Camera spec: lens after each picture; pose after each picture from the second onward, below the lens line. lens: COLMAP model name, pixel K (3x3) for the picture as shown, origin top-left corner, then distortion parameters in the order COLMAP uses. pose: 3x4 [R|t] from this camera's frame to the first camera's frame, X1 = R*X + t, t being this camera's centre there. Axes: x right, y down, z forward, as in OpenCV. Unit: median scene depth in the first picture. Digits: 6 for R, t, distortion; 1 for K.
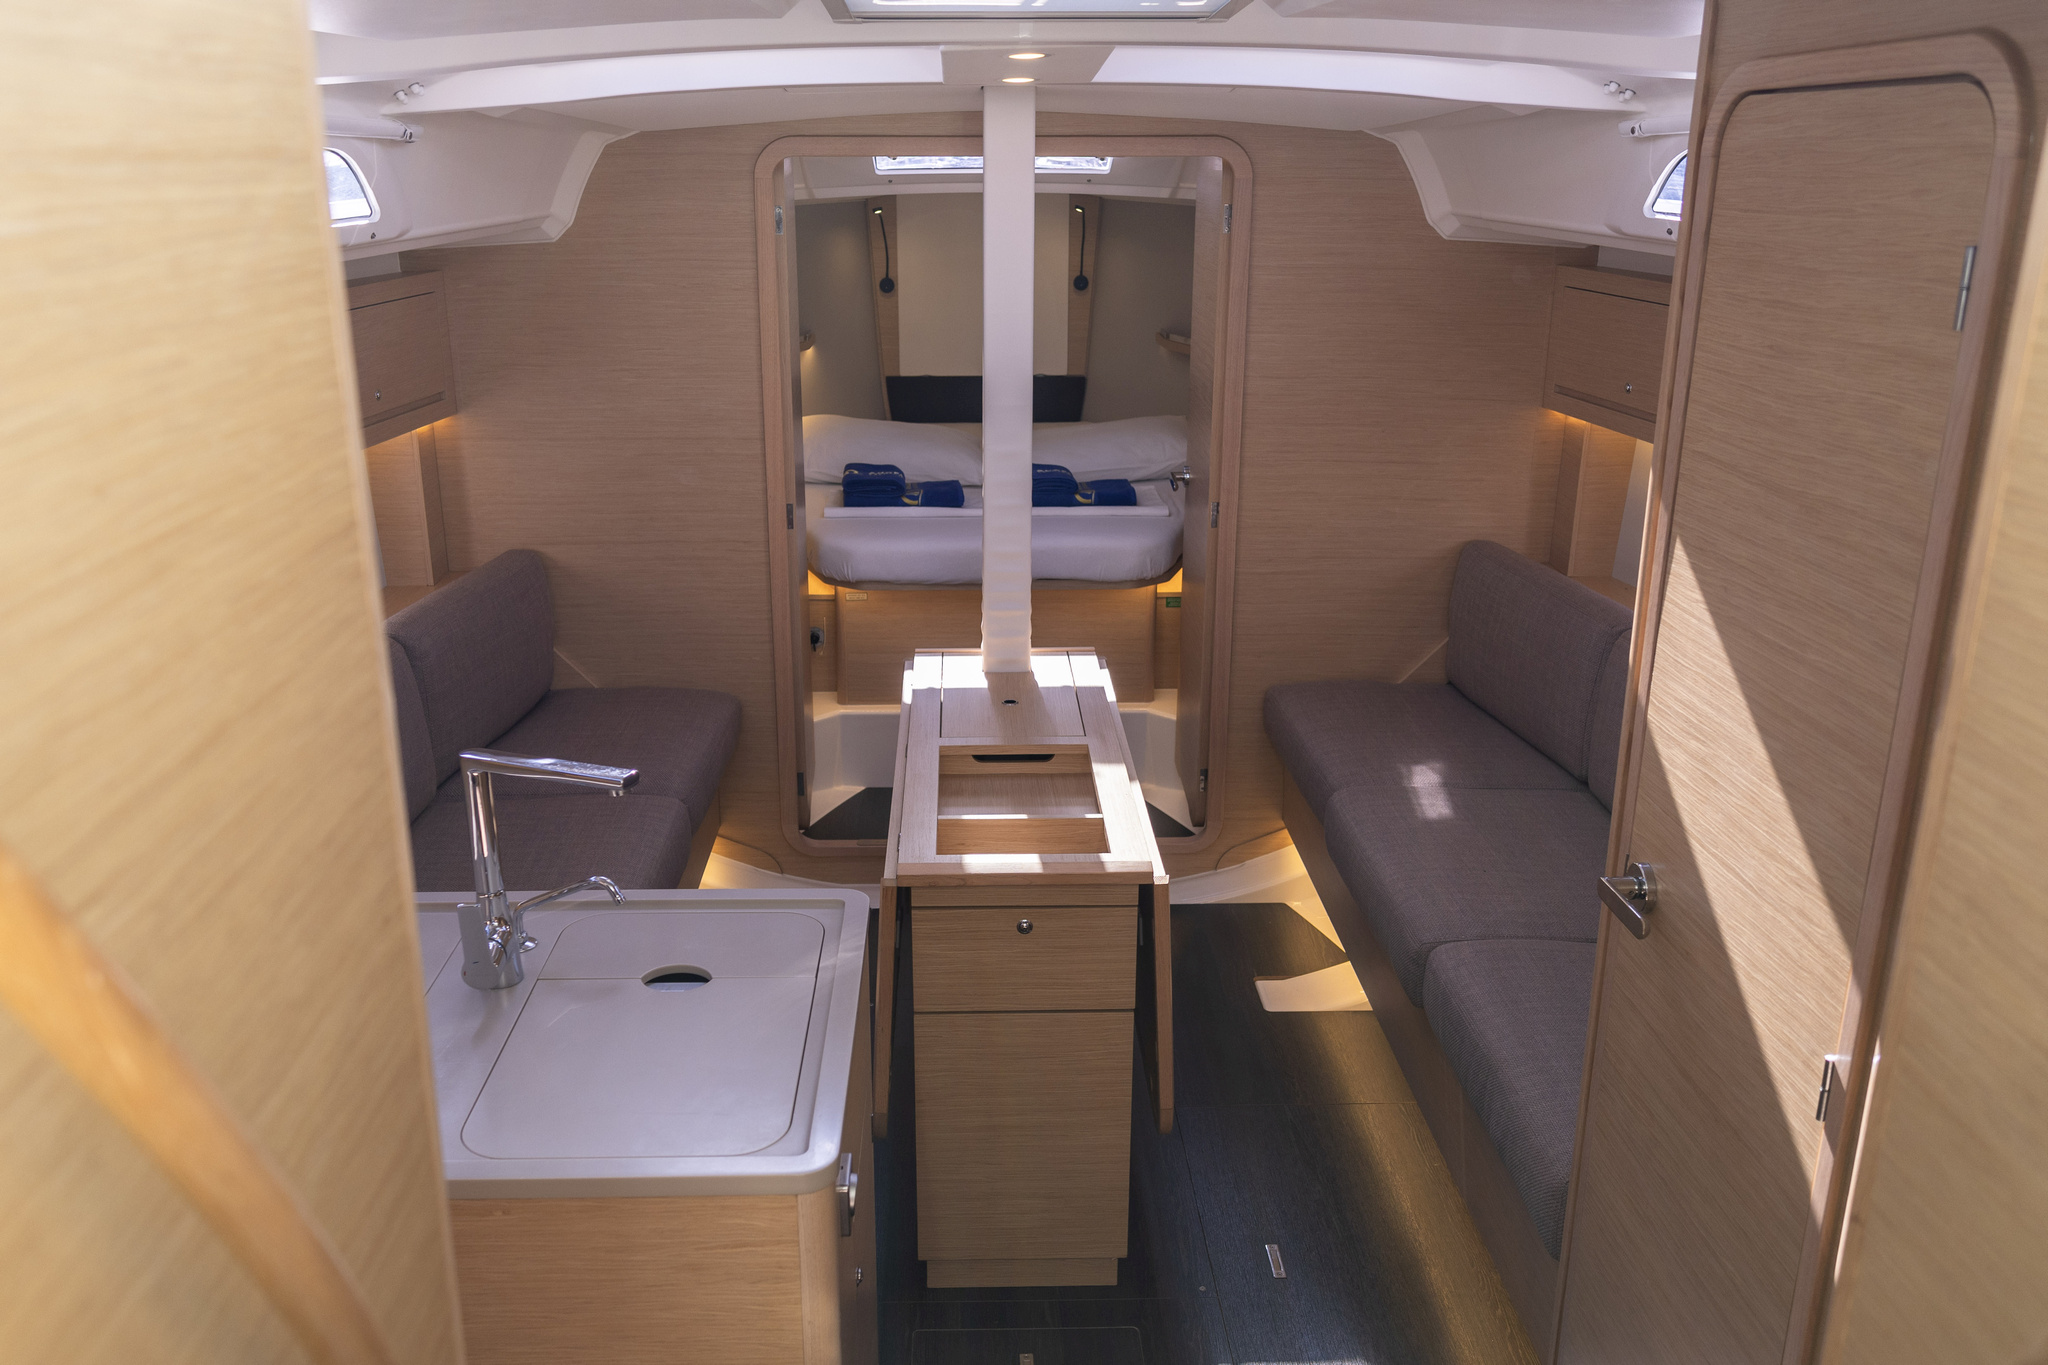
lens RADIAL K [[1681.2, 0, 1024.0], [0, 1681.2, 682.5], [0, 0, 1]] dist [-0.003369, -0.000392]
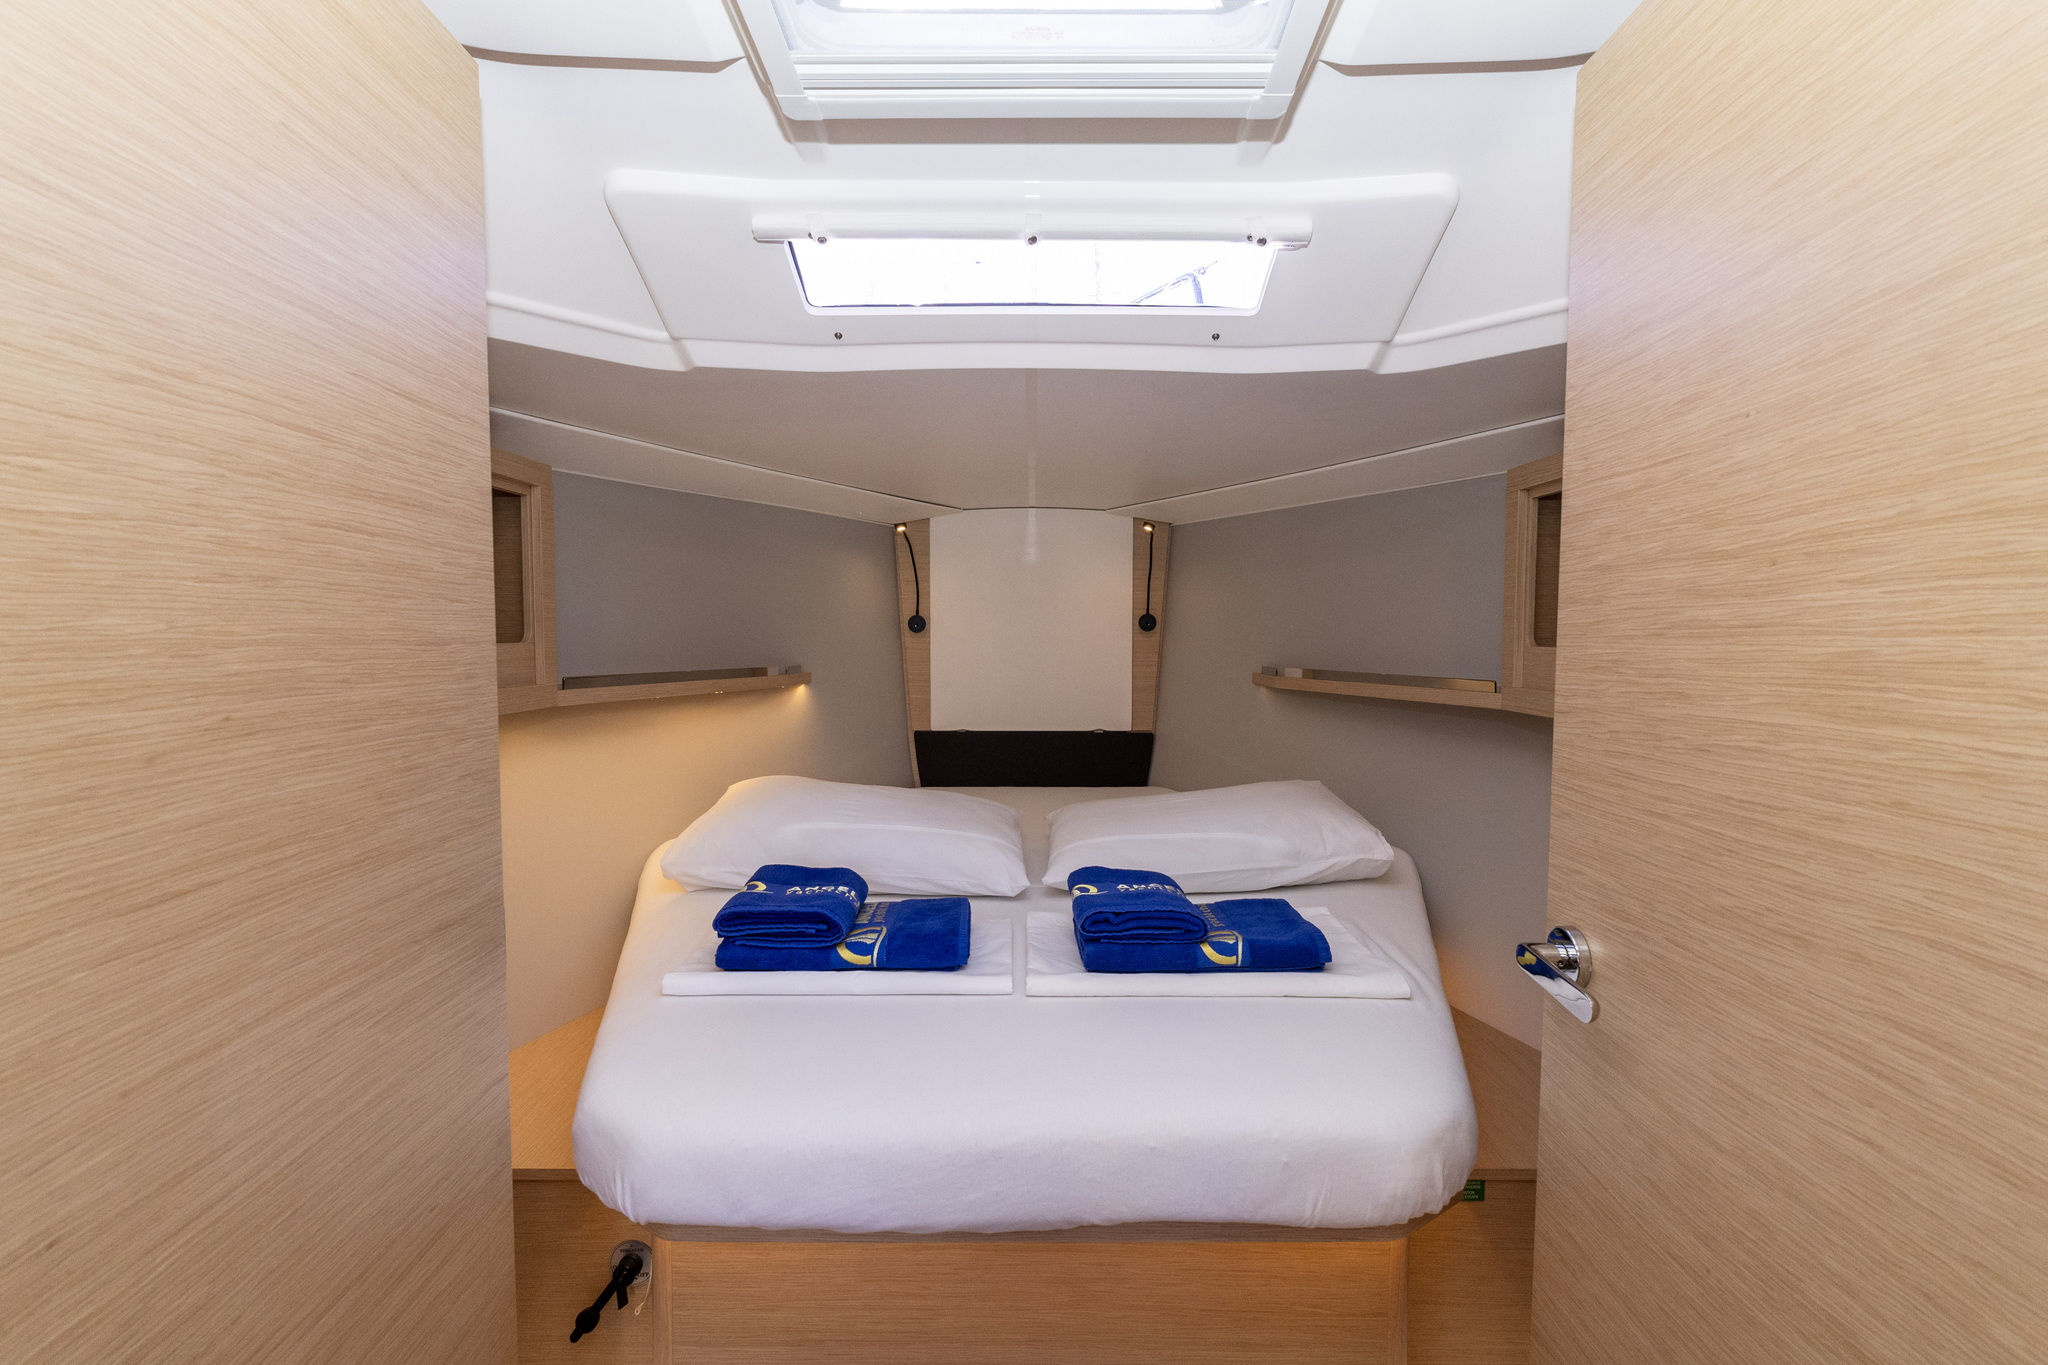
lens RADIAL K [[942.7, 0, 1024.0], [0, 942.7, 682.5], [0, 0, 1]] dist [-0.000580, 0.000057]
pose [[0.998864, 0.000532, -0.047657, -0.005549], [-0.012684, 0.966847, -0.255043, -0.090506], [0.045941, 0.255357, 0.965755, 0.568151]]
